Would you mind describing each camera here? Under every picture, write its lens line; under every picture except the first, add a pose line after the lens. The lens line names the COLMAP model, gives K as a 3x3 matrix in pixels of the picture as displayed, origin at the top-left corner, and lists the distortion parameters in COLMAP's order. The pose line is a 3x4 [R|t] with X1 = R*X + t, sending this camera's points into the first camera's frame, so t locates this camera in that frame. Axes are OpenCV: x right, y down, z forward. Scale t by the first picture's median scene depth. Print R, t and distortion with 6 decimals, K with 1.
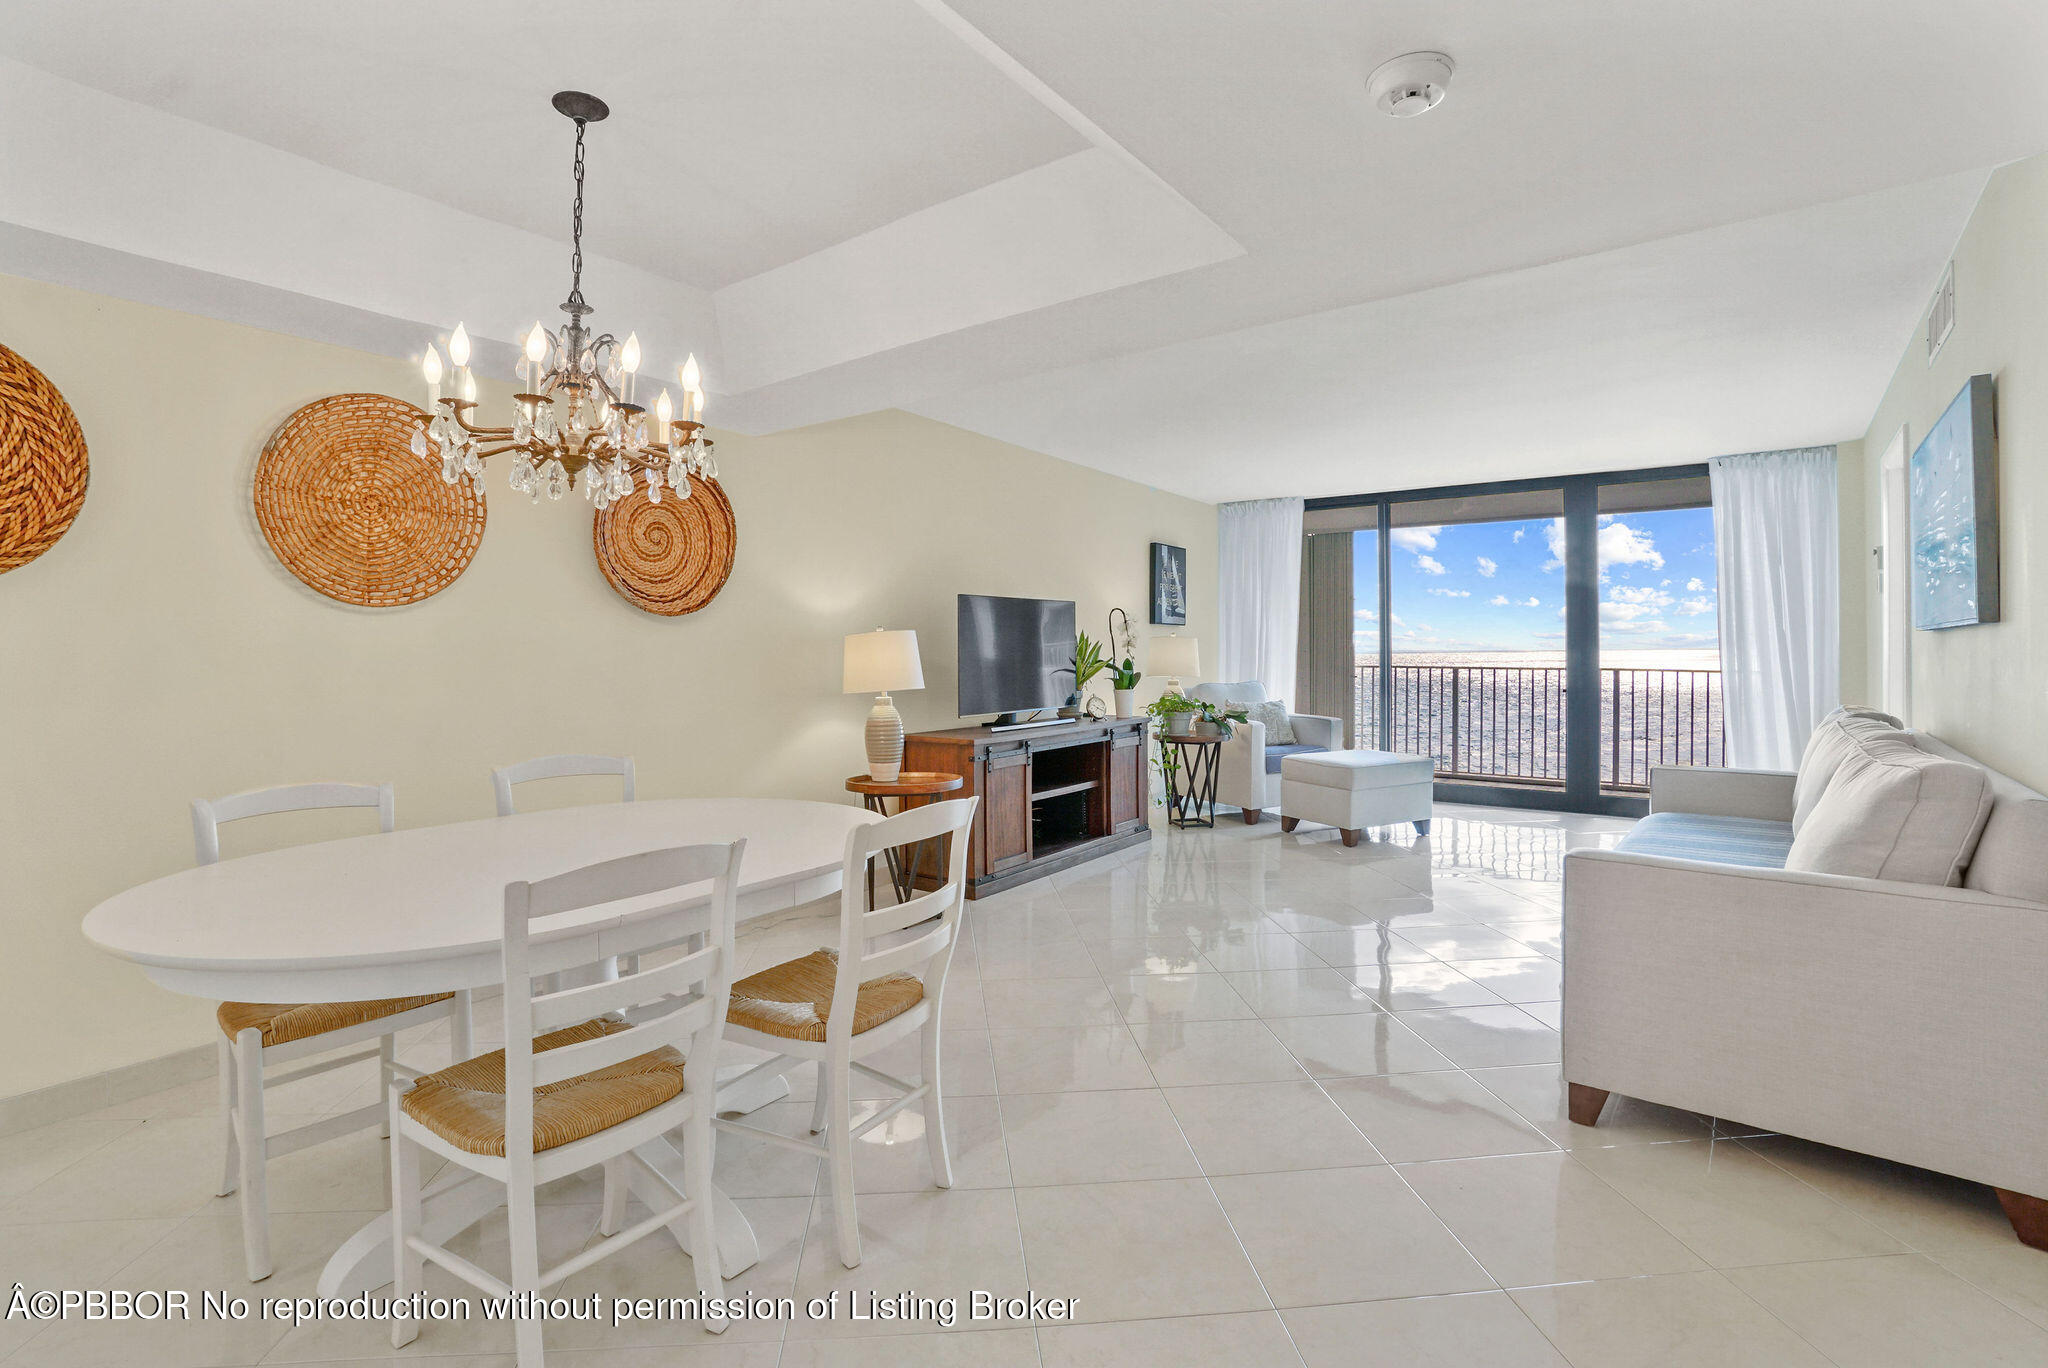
lens RADIAL K [[950.1, 0, 1005.5], [0, 950.1, 662.4], [0, 0, 1]] dist [-0.071357, 0.032170]
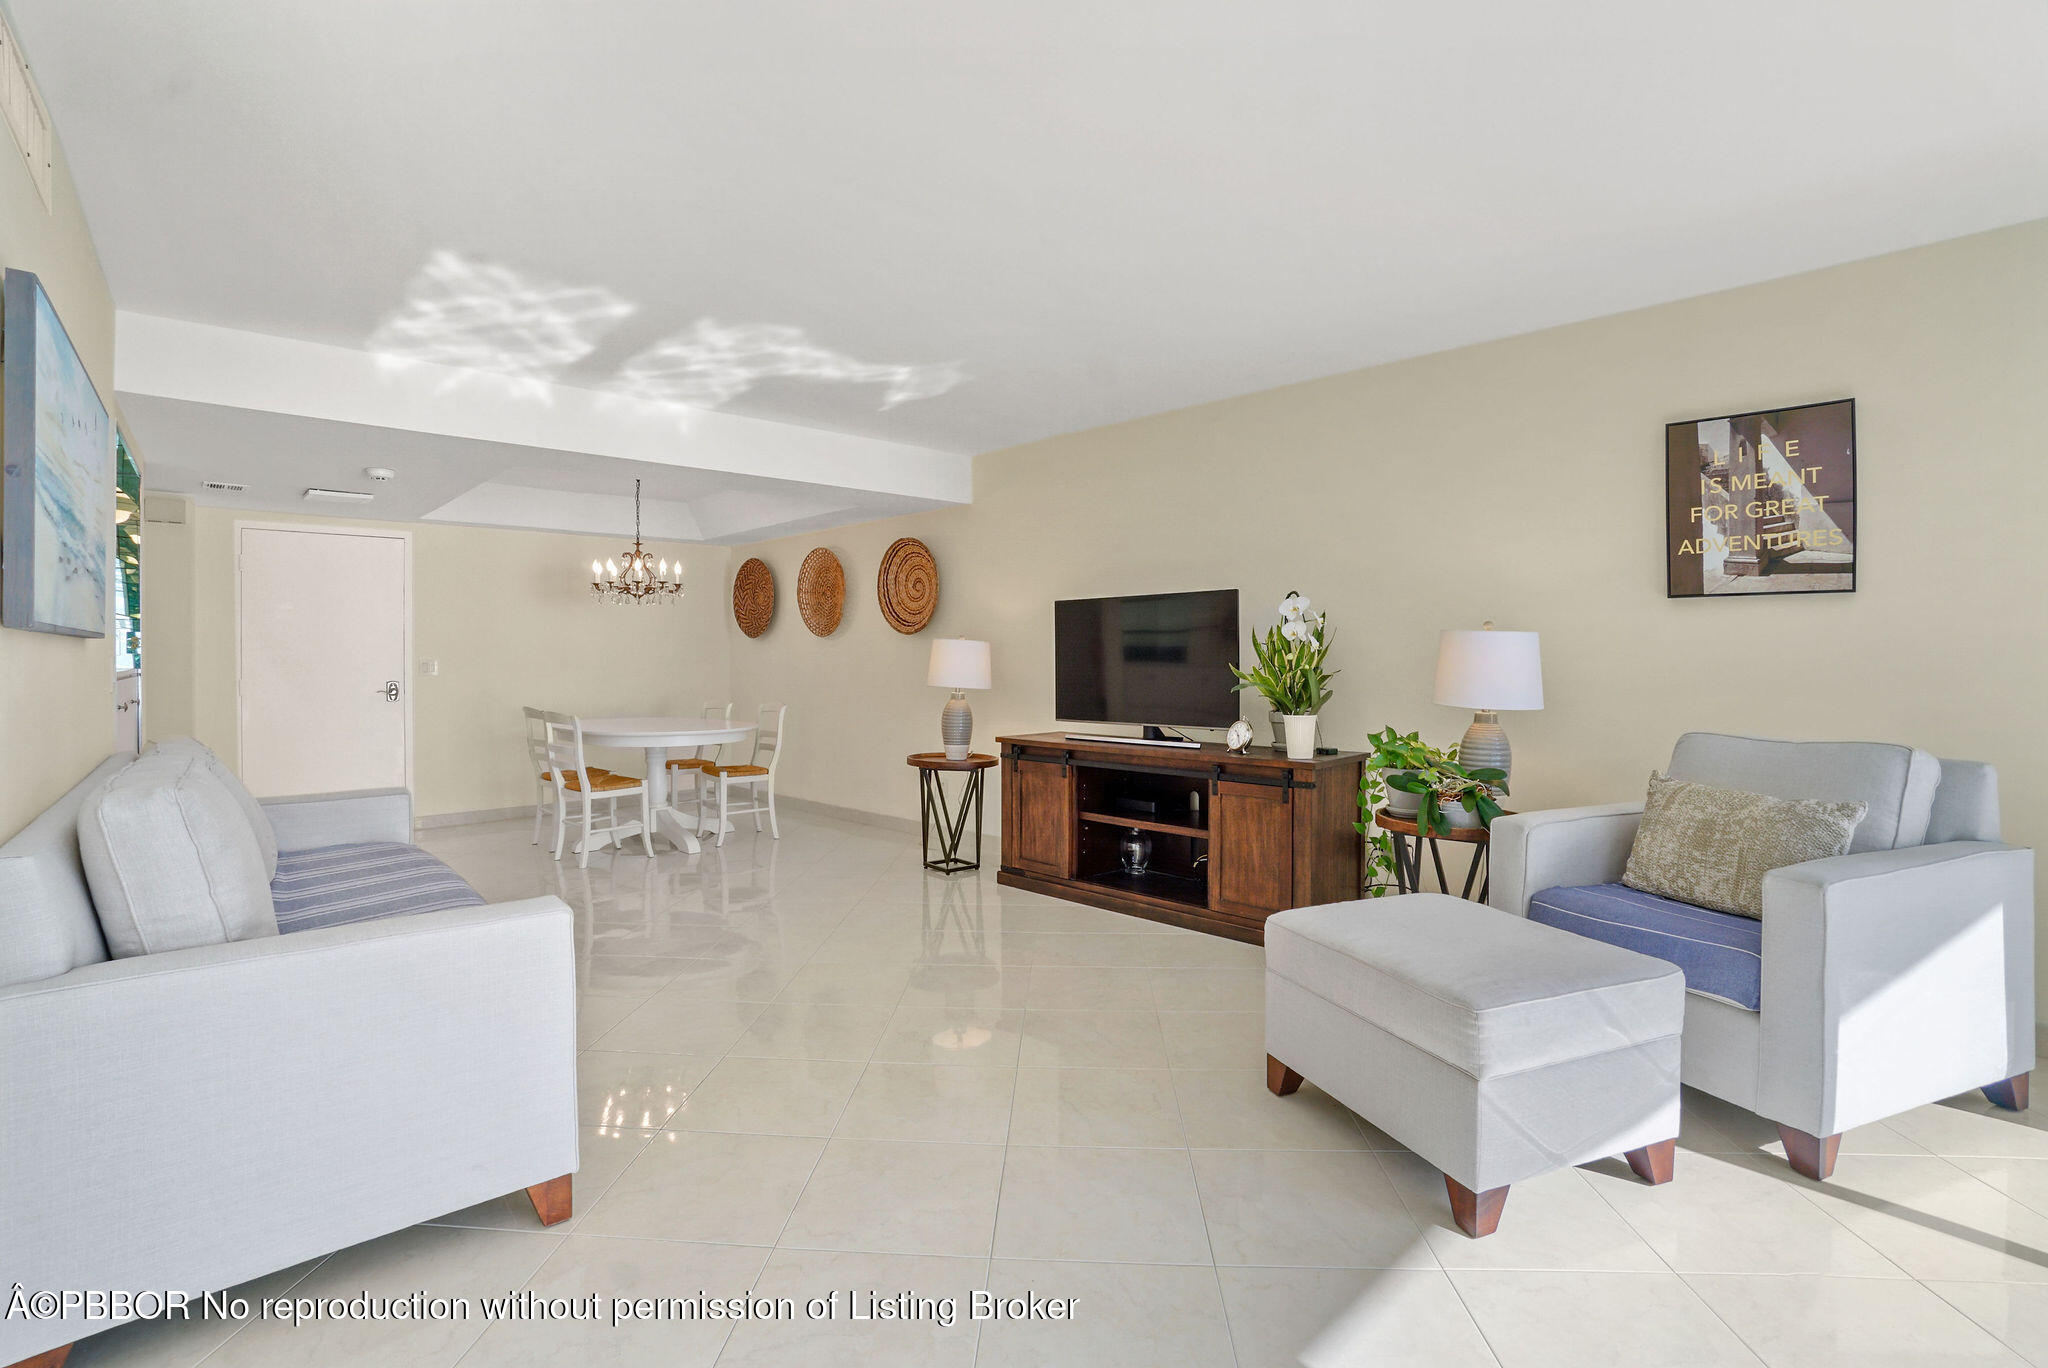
lens RADIAL K [[950.1, 0, 1005.5], [0, 950.1, 662.4], [0, 0, 1]] dist [-0.071357, 0.032170]
pose [[-0.174855, 0.013626, -0.984500, 0.699588], [-0.007190, 0.999860, 0.015116, -0.014110], [0.984568, 0.009722, -0.174733, 0.797826]]
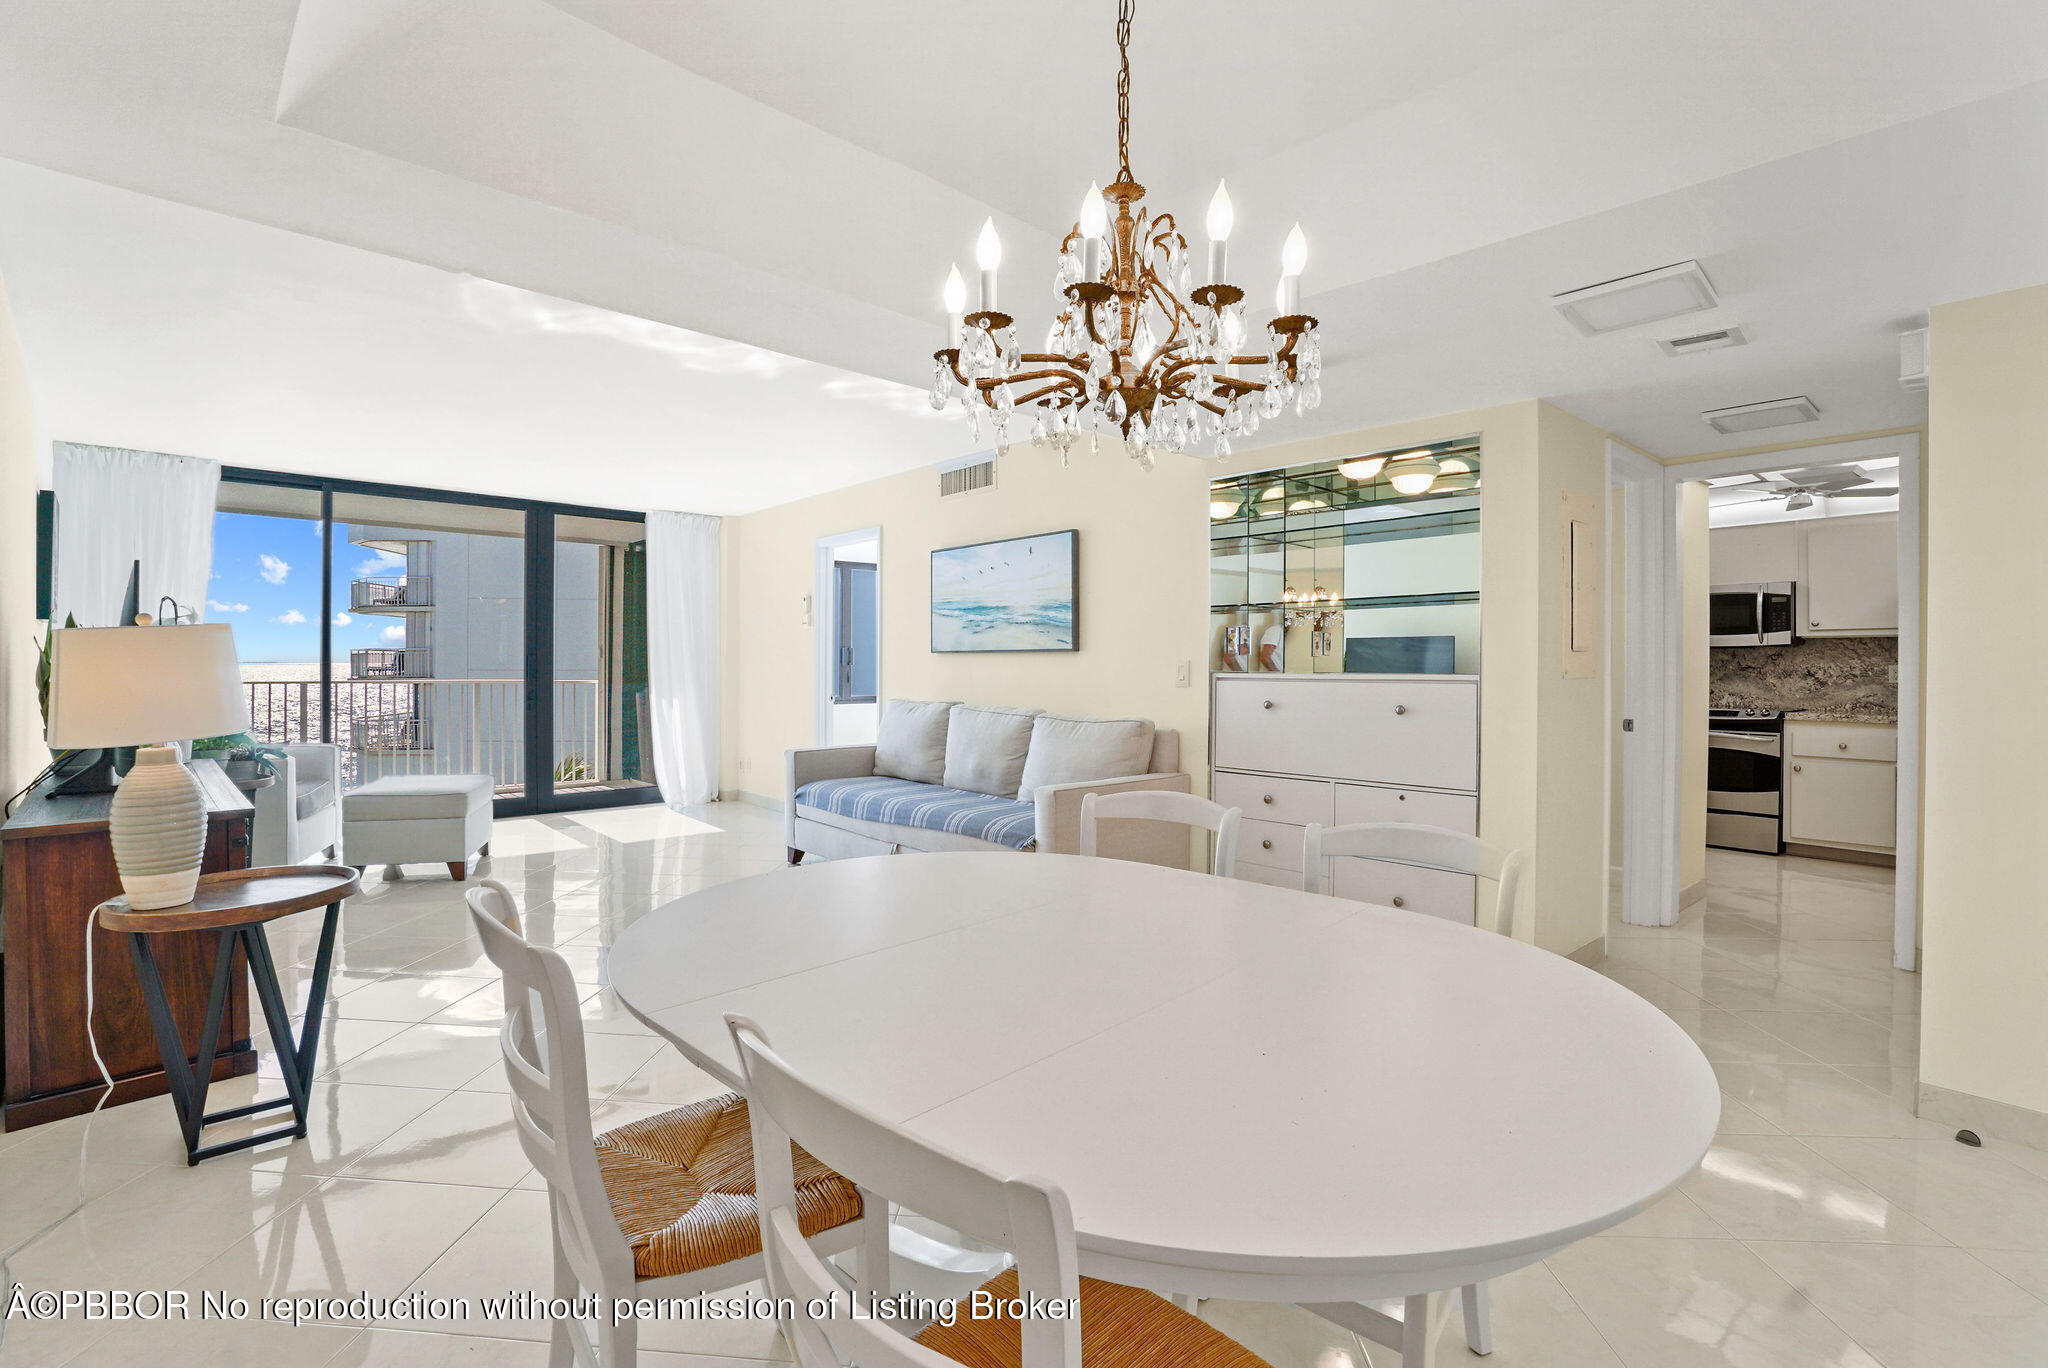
lens RADIAL K [[950.1, 0, 1005.5], [0, 950.1, 662.4], [0, 0, 1]] dist [-0.071357, 0.032170]
pose [[0.174311, 0.005288, 0.984676, -0.355685], [0.008130, 0.999944, -0.006809, -0.002420], [-0.984657, 0.009193, 0.174259, 0.281542]]
